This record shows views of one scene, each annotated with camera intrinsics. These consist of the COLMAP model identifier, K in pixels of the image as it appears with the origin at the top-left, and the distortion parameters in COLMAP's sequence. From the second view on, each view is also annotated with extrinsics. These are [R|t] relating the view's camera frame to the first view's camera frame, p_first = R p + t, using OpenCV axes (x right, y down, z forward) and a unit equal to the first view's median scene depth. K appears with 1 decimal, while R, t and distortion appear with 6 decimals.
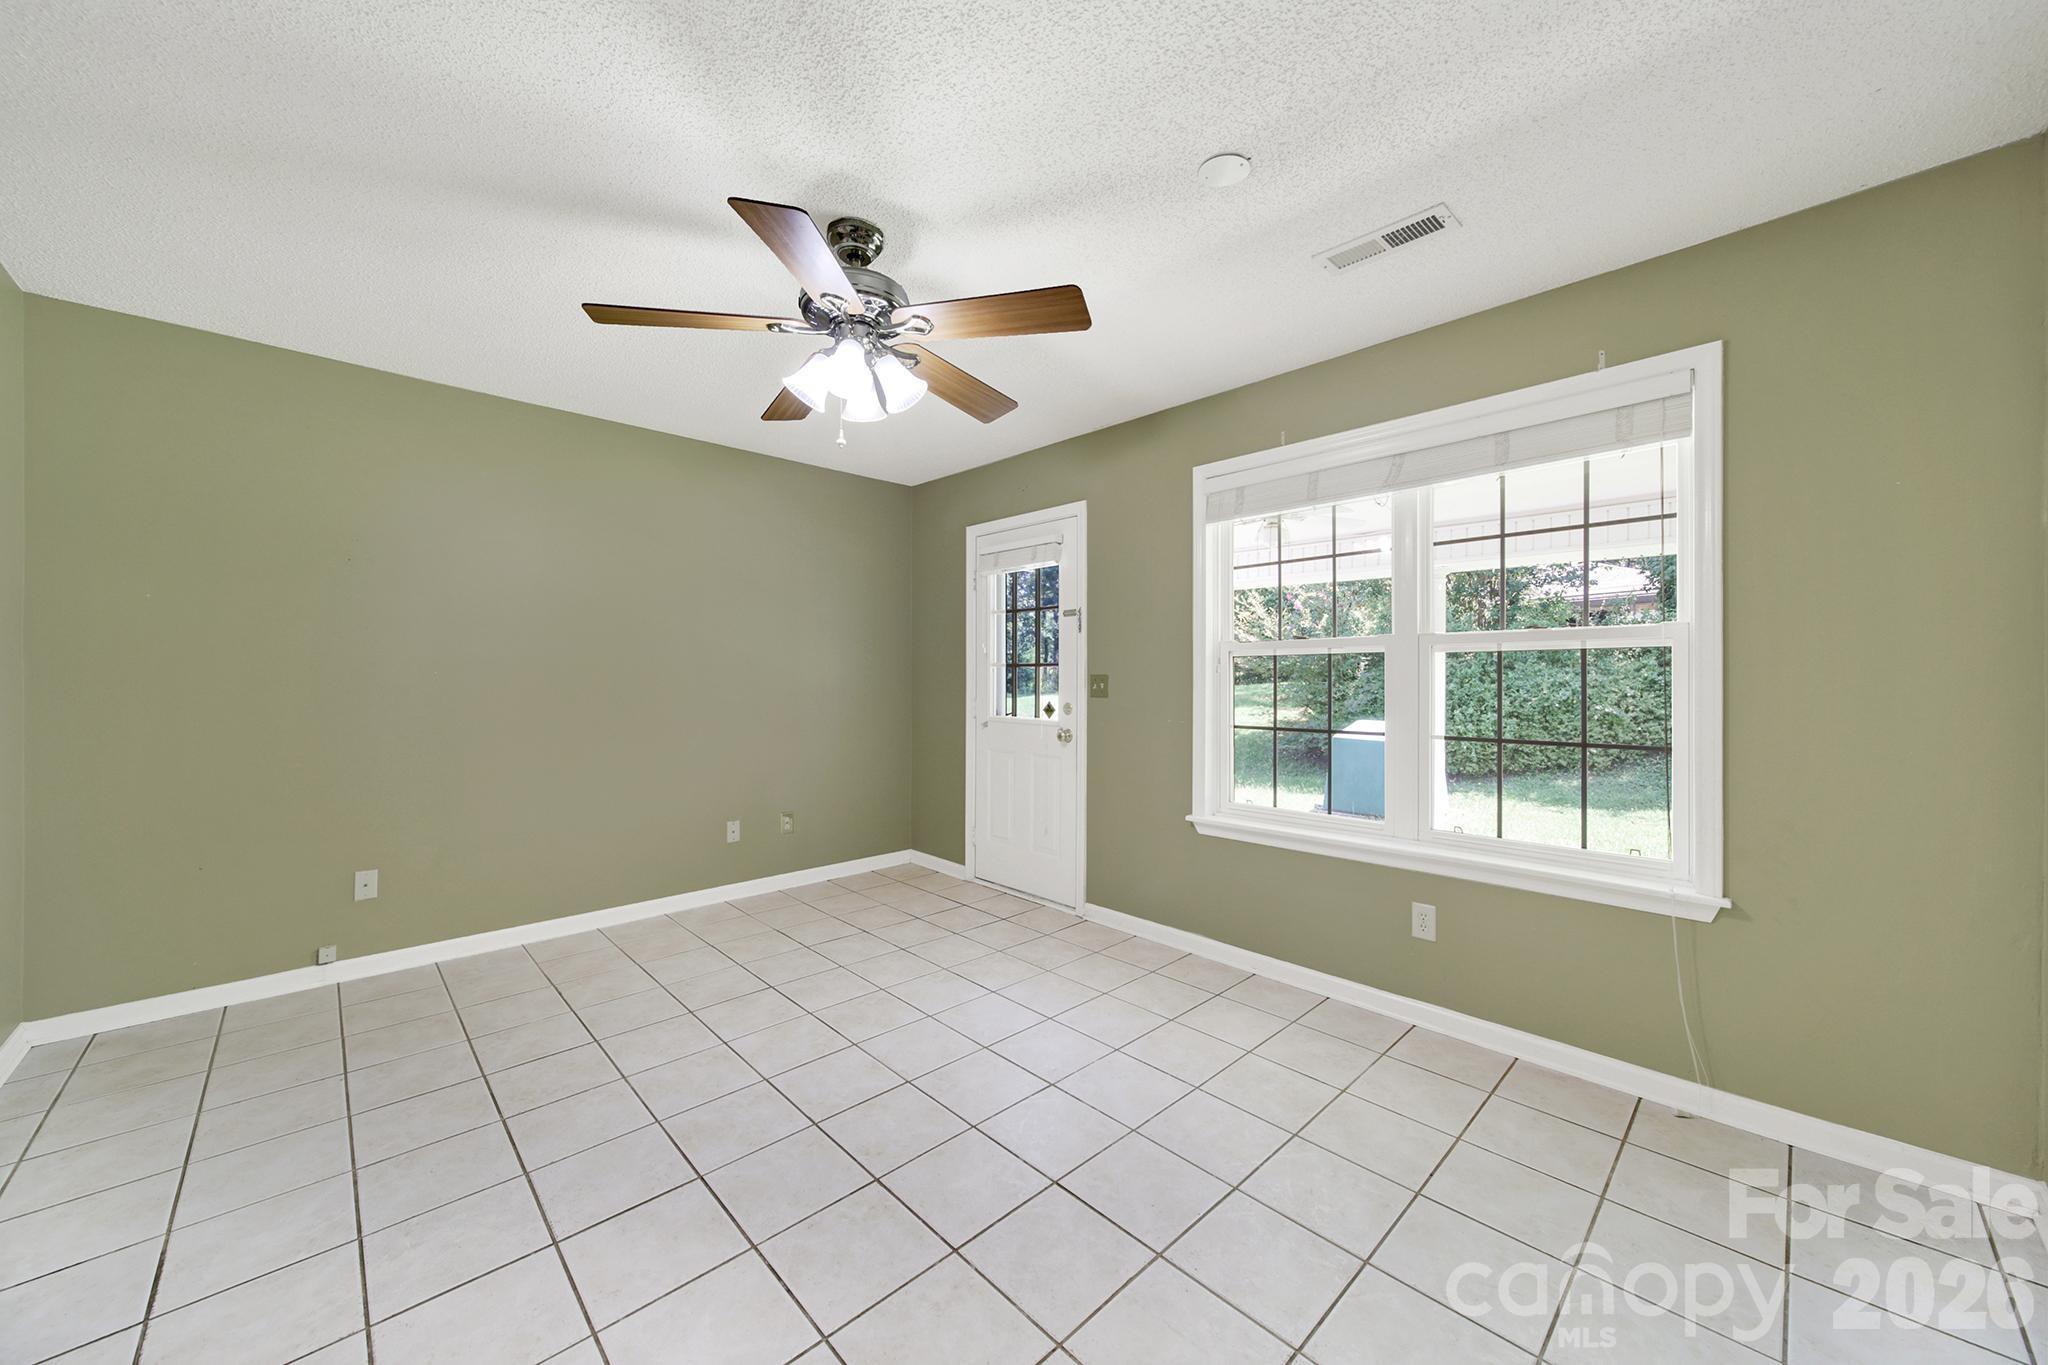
lens RADIAL K [[744.4, 0, 1027.1], [0, 744.4, 665.5], [0, 0, 1]] dist [-0.000718, -0.000091]
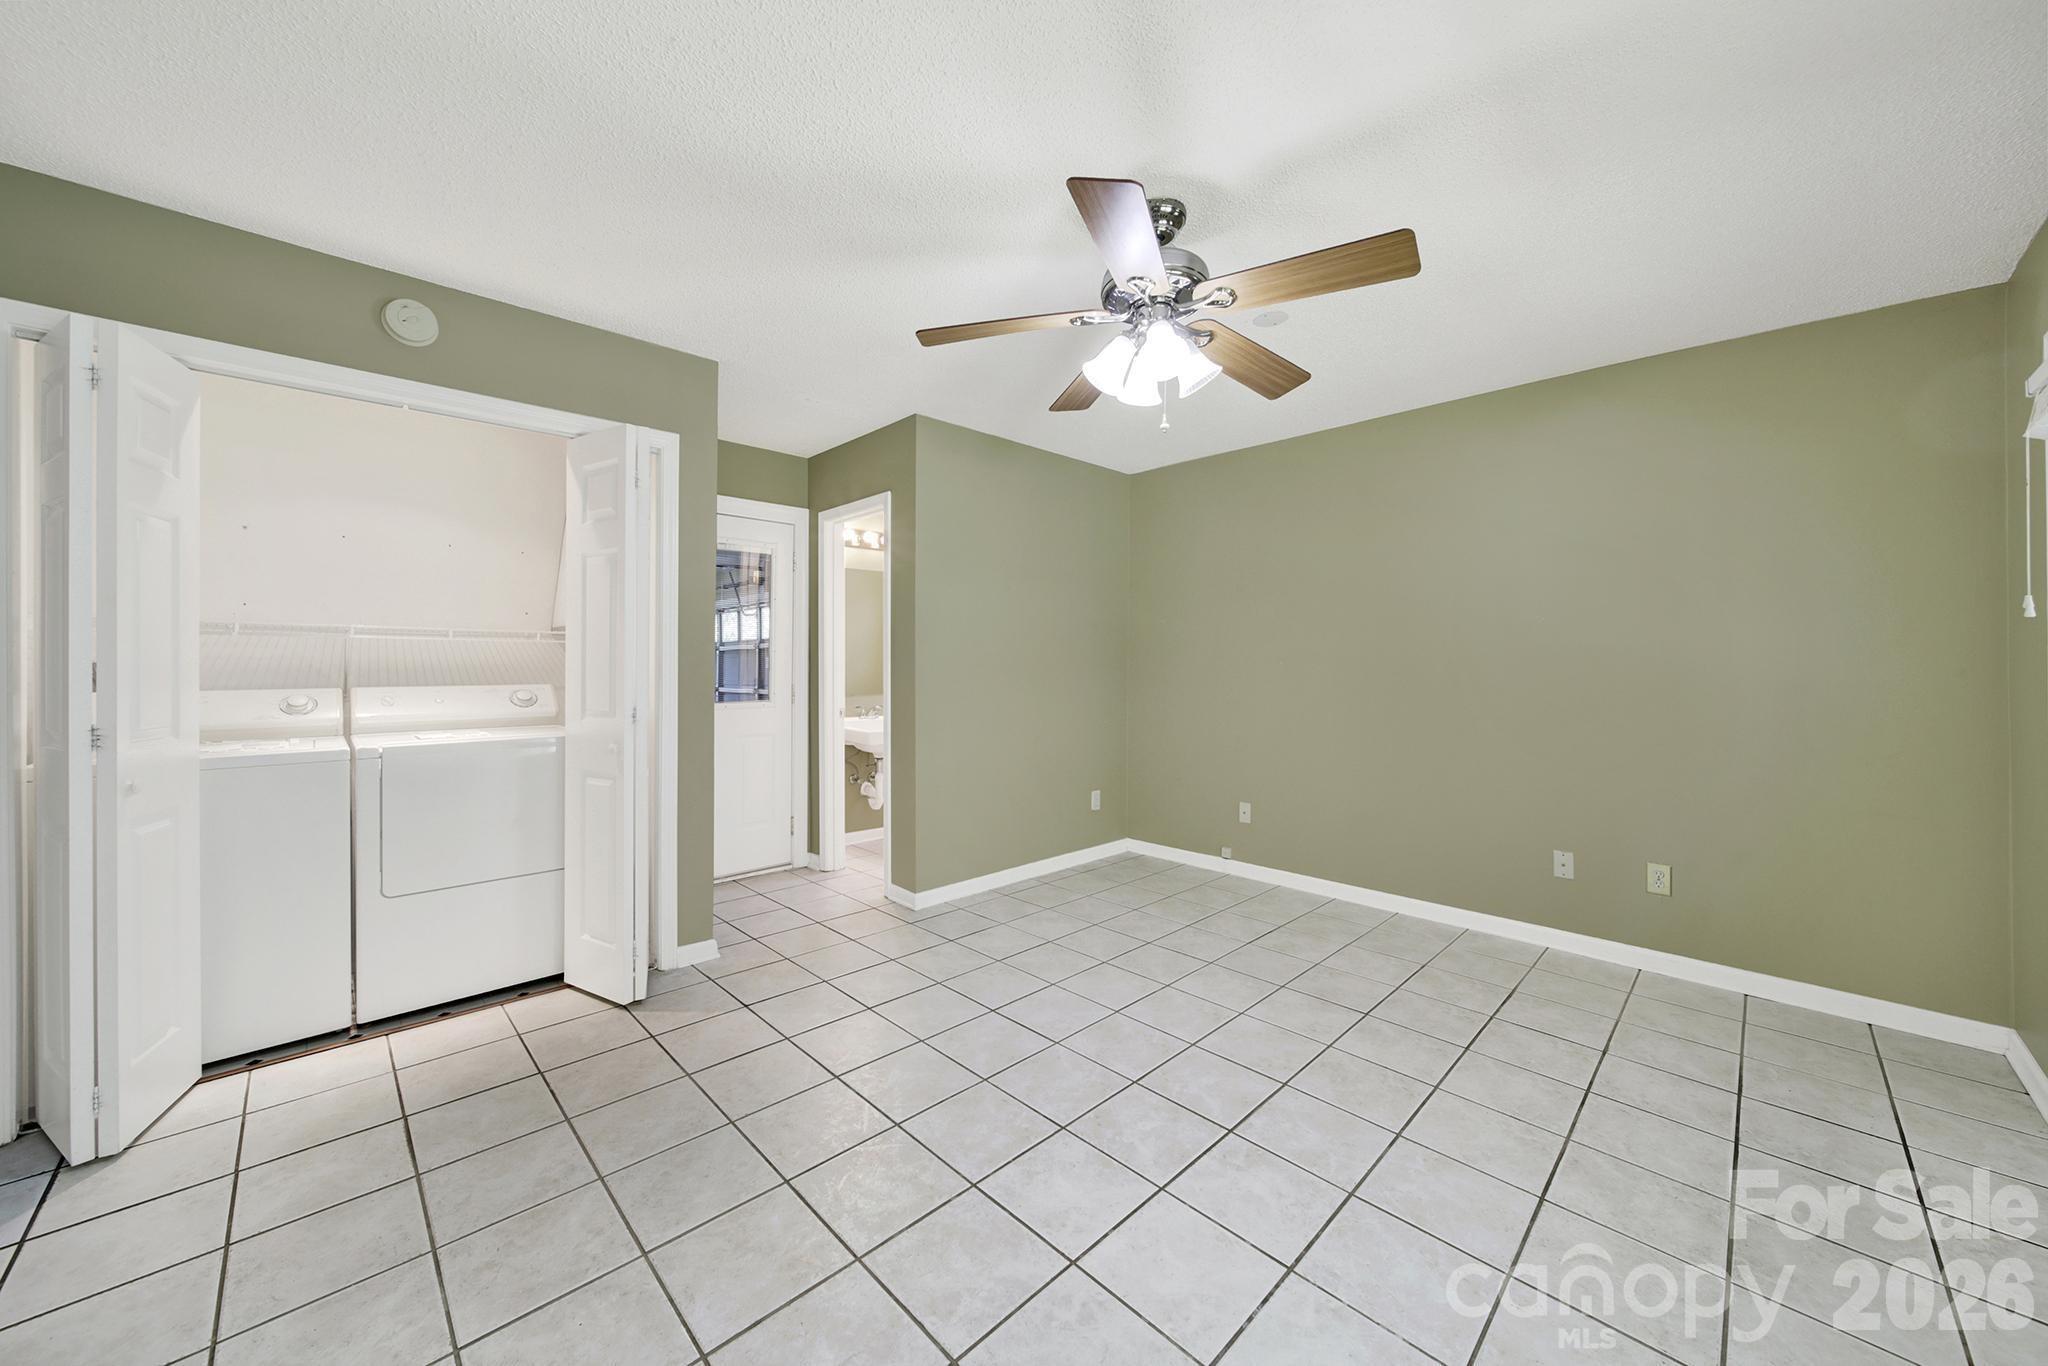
lens RADIAL K [[744.4, 0, 1027.1], [0, 744.4, 666.0], [0, 0, 1]] dist [-0.000718, -0.000091]
pose [[0.001946, -0.003834, -0.999991, 0.596413], [0.001982, 0.999991, -0.003830, 0.021128], [0.999996, -0.001975, 0.001953, 0.648807]]
